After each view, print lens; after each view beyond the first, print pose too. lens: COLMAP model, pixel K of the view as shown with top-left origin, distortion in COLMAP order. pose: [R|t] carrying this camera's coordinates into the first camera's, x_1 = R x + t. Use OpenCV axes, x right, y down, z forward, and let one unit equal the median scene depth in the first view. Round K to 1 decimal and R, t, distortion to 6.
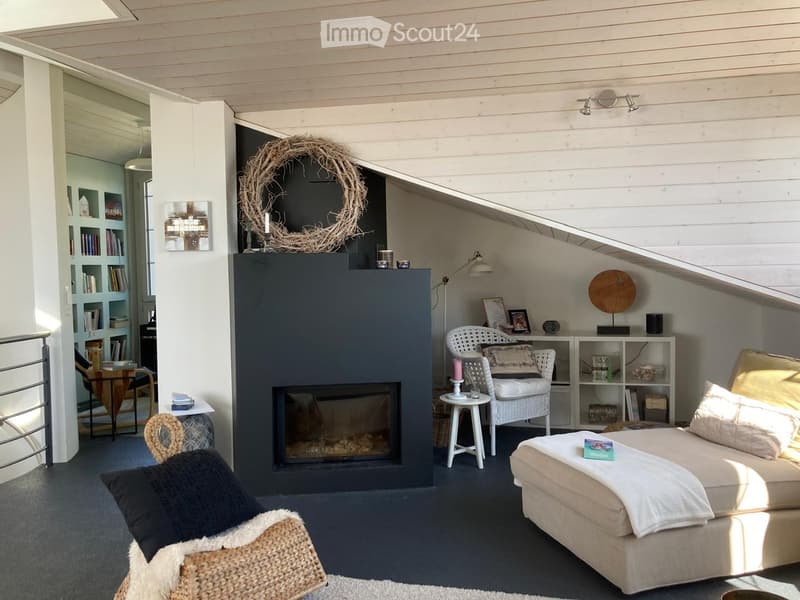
lens RADIAL K [[657.1, 0, 401.7], [0, 657.1, 292.6], [0, 0, 1]] dist [0.007190, 0.005516]
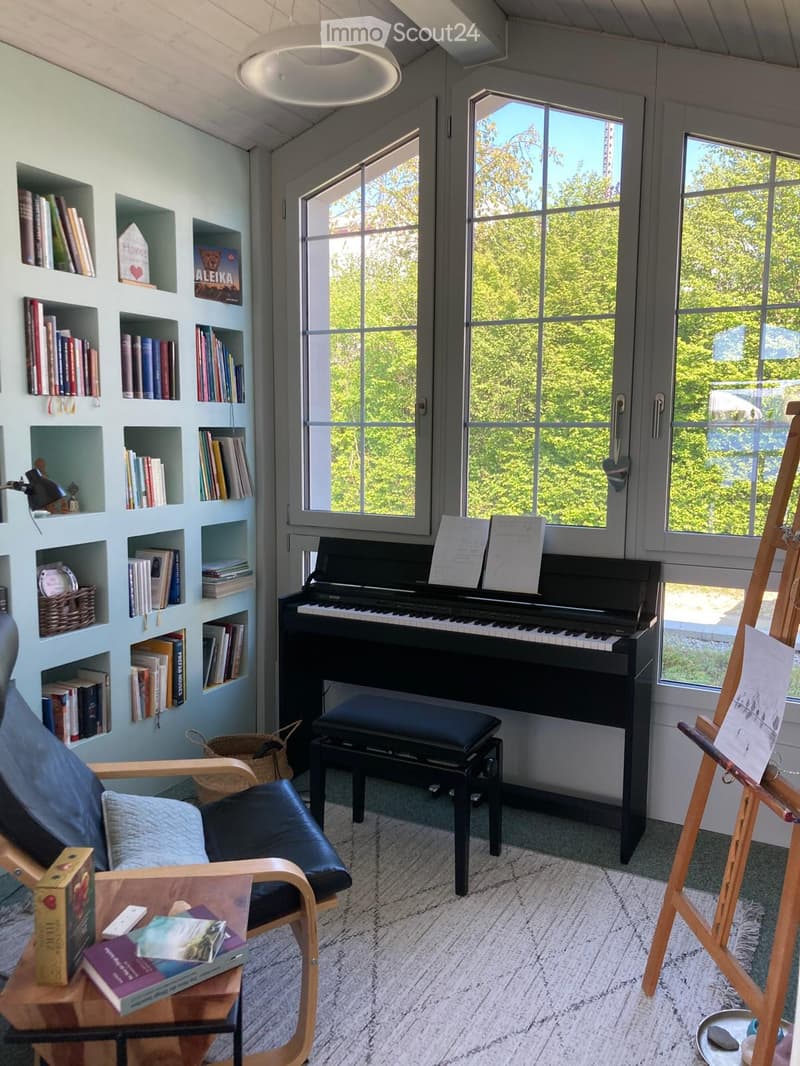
lens RADIAL K [[875.6, 0, 404.5], [0, 875.6, 533.0], [0, 0, 1]] dist [0.007190, 0.005516]
pose [[0.967521, 0.057693, -0.246118, -0.272644], [-0.036256, 0.995212, 0.090761, -0.040126], [0.250176, -0.078890, 0.964981, 0.706140]]
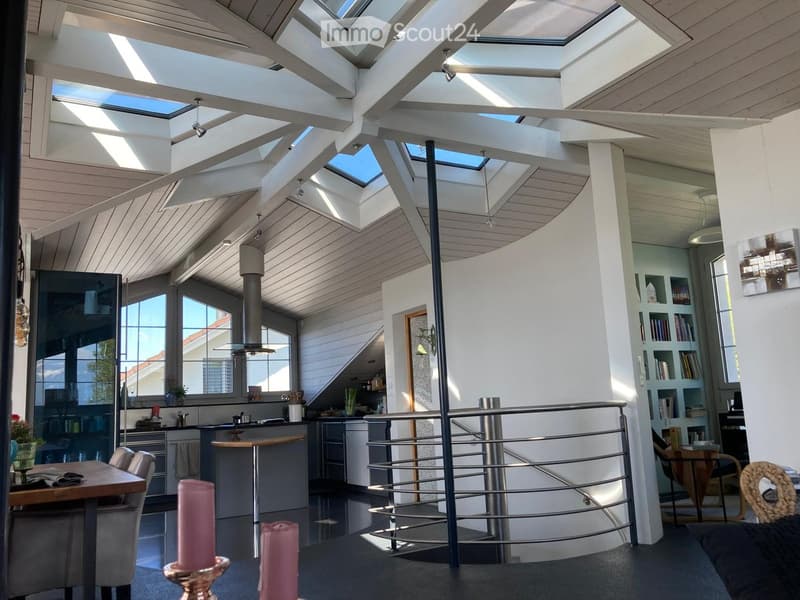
lens RADIAL K [[657.1, 0, 404.3], [0, 657.1, 293.8], [0, 0, 1]] dist [0.007190, 0.005516]
pose [[0.687210, -0.126101, -0.715431, -0.029346], [0.002767, 0.985267, -0.171004, 0.049754], [0.726454, 0.115536, 0.677433, 0.057468]]
